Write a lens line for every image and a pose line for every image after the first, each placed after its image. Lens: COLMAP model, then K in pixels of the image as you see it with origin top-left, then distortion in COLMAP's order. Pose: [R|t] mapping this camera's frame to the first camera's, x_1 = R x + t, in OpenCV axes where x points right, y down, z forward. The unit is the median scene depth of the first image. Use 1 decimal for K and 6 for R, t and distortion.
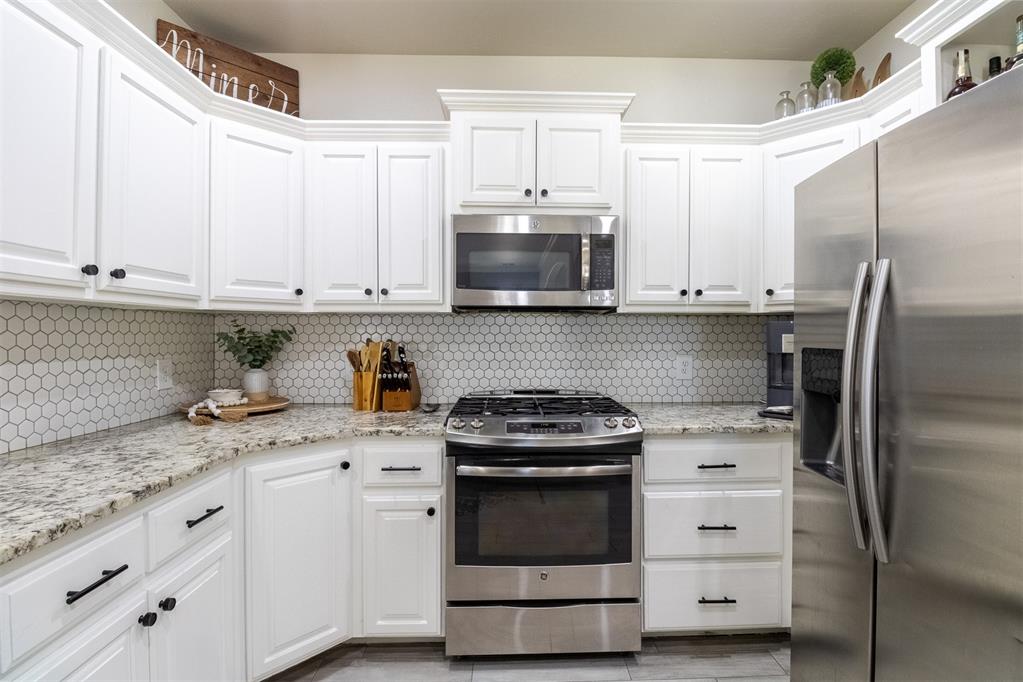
lens RADIAL K [[479.8, 0, 520.4], [0, 479.8, 336.2], [0, 0, 1]] dist [-0.002099, -0.010815]
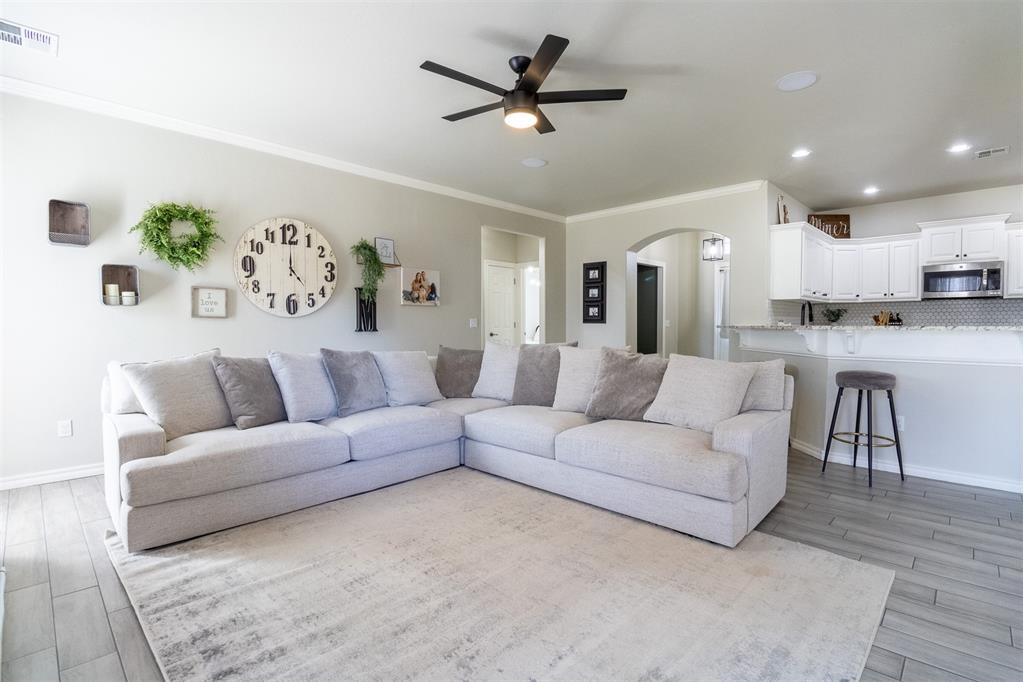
lens RADIAL K [[476.9, 0, 520.4], [0, 476.9, 335.8], [0, 0, 1]] dist [0.002782, -0.014980]
pose [[0.705751, 0.013772, -0.708326, 0.171524], [0.004027, 0.999717, 0.023450, 0.082764], [0.708449, -0.019402, 0.705495, -2.671677]]
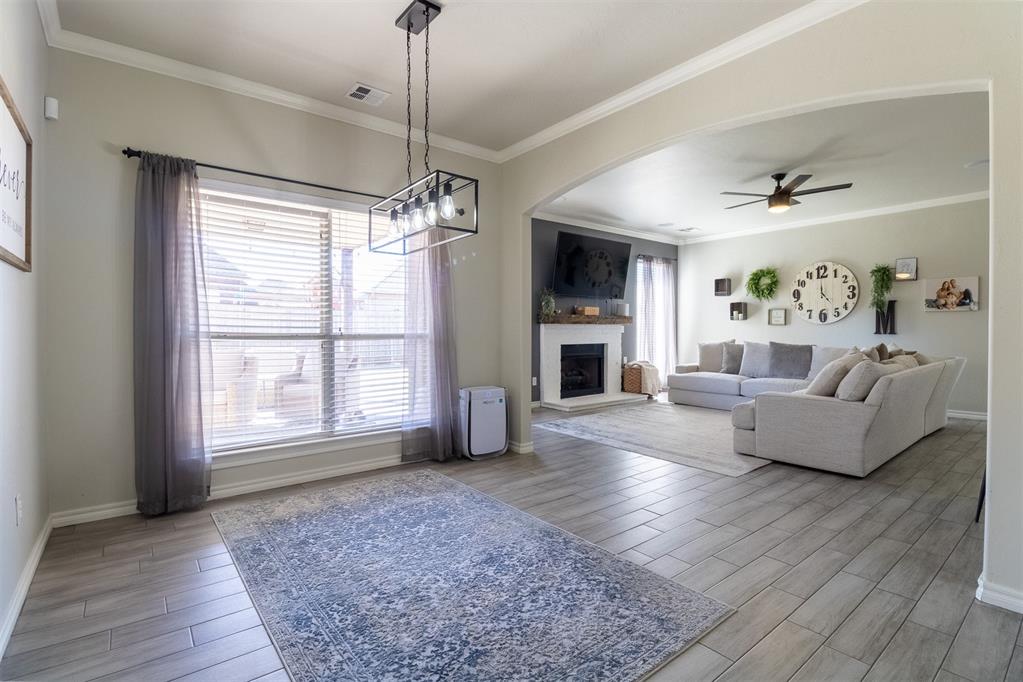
lens RADIAL K [[479.8, 0, 520.4], [0, 479.8, 336.2], [0, 0, 1]] dist [-0.002099, -0.010815]
pose [[-0.795919, 0.009165, -0.605333, 1.666058], [0.001284, 0.999909, 0.013451, 0.083815], [0.605402, 0.009929, -0.795858, -0.524513]]
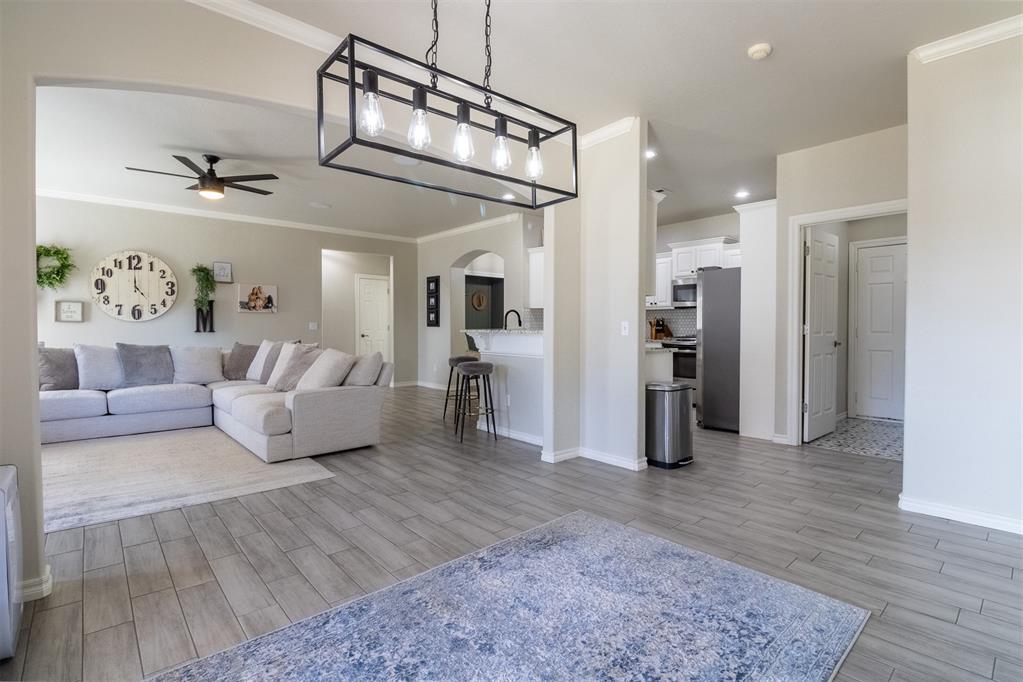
lens RADIAL K [[479.8, 0, 520.4], [0, 479.8, 336.2], [0, 0, 1]] dist [-0.002099, -0.010815]
pose [[0.650164, 0.014420, -0.759657, 1.738057], [-0.000572, 0.999829, 0.018489, 0.080864], [0.759794, -0.011586, 0.650061, -2.016730]]
